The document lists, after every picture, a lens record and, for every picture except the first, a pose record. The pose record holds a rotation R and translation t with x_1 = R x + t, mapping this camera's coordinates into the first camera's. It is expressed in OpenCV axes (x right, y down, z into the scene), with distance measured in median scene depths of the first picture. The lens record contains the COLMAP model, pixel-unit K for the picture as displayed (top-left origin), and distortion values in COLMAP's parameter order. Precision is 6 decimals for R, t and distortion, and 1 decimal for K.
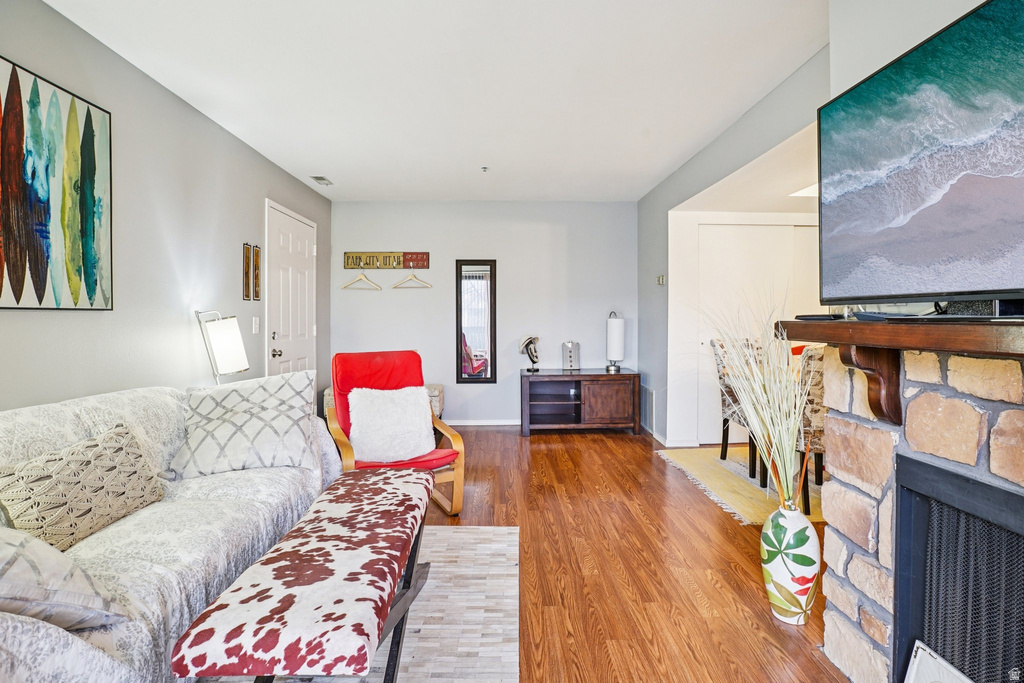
lens RADIAL K [[481.9, 0, 514.0], [0, 481.9, 319.4], [0, 0, 1]] dist [-0.057618, 0.011594]
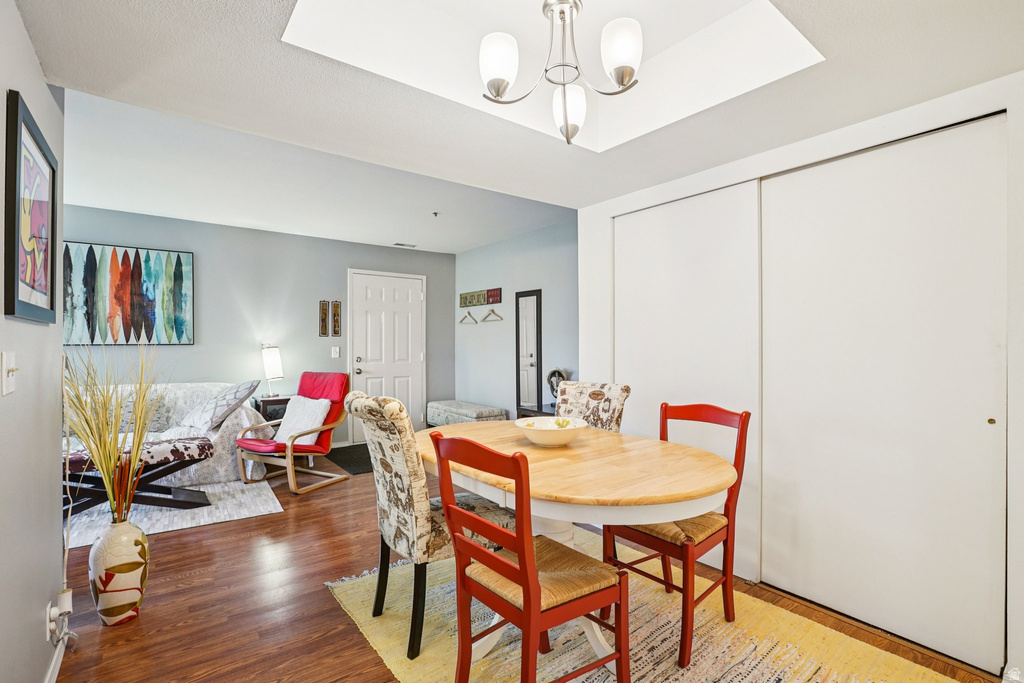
lens RADIAL K [[467.8, 0, 512.0], [0, 467.8, 341.5], [0, 0, 1]] dist [-0.056246, 0.020446]
pose [[0.574469, -0.001346, -0.818525, 1.765470], [-0.004512, 0.999978, -0.004811, -0.031424], [0.818514, 0.006457, 0.574450, 1.021605]]
